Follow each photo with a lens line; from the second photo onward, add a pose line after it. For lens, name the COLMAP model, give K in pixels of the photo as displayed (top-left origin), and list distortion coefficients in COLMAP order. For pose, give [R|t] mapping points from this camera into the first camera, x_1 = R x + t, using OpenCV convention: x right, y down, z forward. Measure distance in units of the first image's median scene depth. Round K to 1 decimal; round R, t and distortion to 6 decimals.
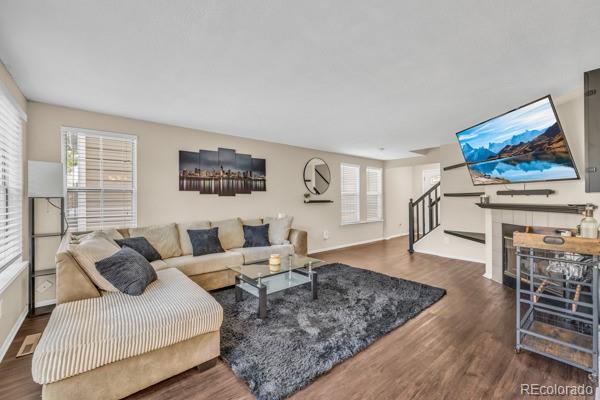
lens RADIAL K [[237.1, 0, 300.0], [0, 237.1, 199.5], [0, 0, 1]] dist [-0.000073, -0.000002]
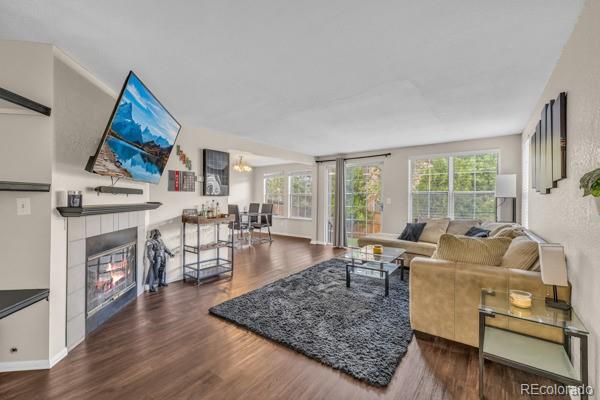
lens RADIAL K [[258.9, 0, 300.5], [0, 258.9, 196.8], [0, 0, 1]] dist [-0.001135, 0.000002]
pose [[-0.972420, -0.008613, -0.233076, 0.490360], [-0.007938, 0.999961, -0.003836, -0.009091], [0.233100, -0.001881, -0.972451, 1.896895]]
